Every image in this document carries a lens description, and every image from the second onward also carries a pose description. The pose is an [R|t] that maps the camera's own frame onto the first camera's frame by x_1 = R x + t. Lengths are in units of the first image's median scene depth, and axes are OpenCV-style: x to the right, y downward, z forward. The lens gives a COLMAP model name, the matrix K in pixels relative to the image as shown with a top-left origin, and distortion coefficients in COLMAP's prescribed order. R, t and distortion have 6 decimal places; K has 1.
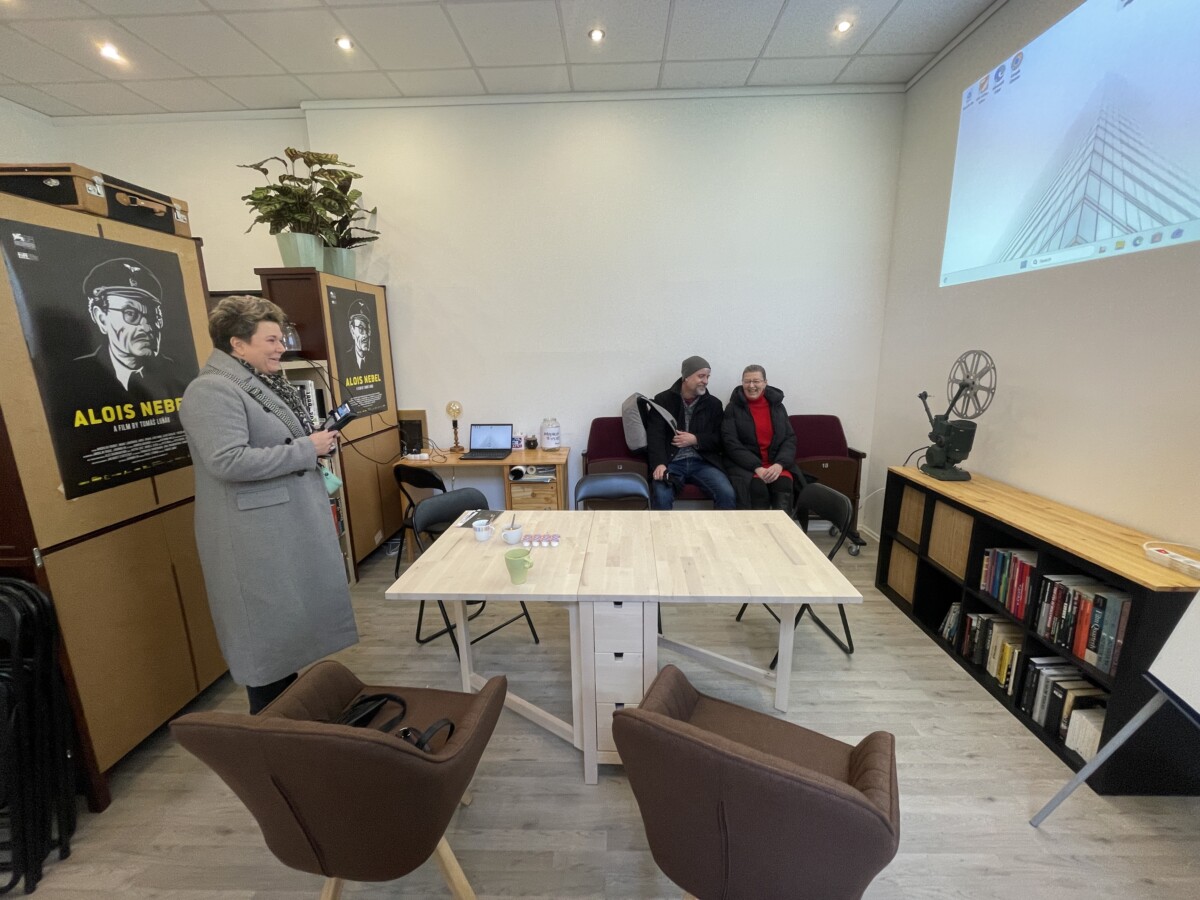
lens RADIAL K [[484.3, 0, 604.4], [0, 484.3, 450.0], [0, 0, 1]] dist [0.000439, -0.002385]
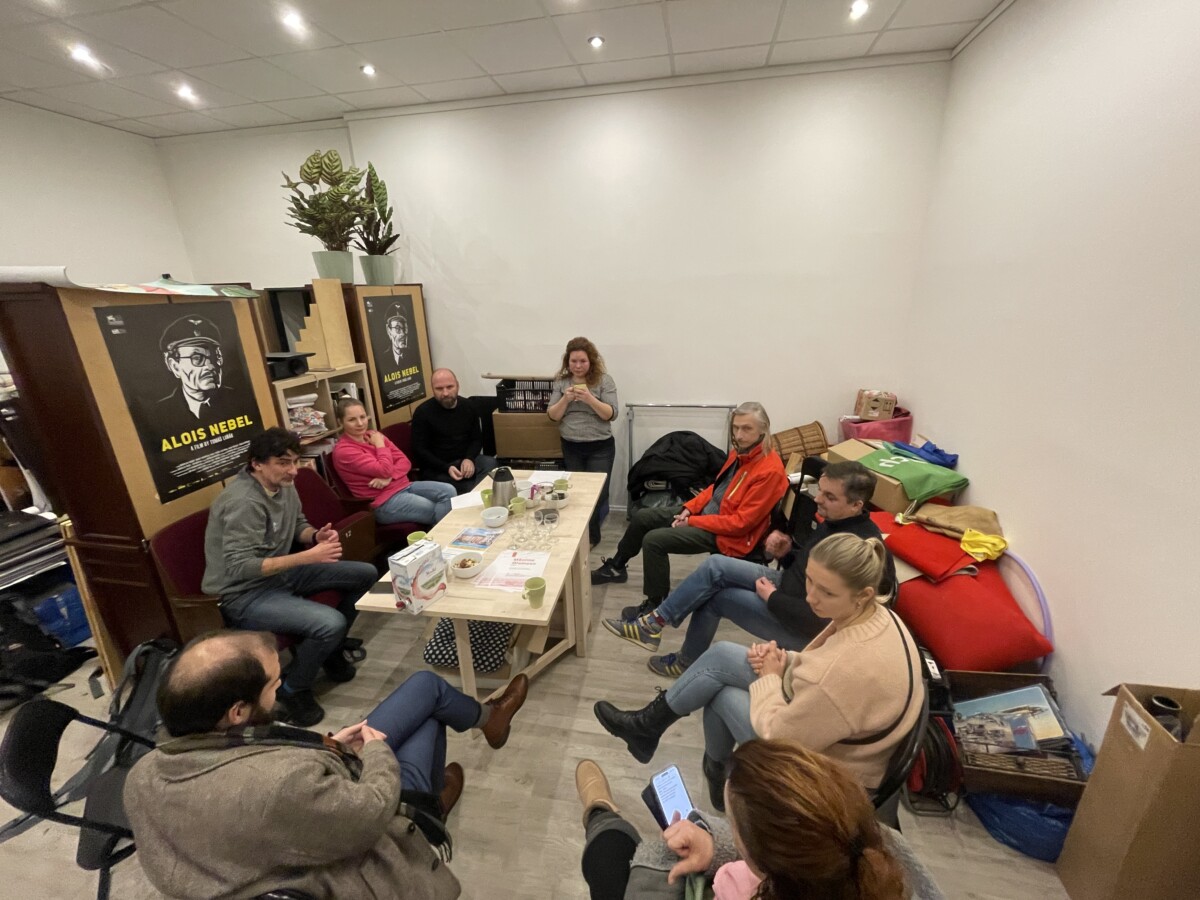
lens RADIAL K [[484.3, 0, 604.4], [0, 484.3, 450.0], [0, 0, 1]] dist [0.000439, -0.002385]
pose [[0.986436, 0.043864, -0.158177, 0.303194], [-0.025044, 0.992570, 0.119067, -0.211990], [0.162224, -0.113491, 0.980206, -0.118936]]
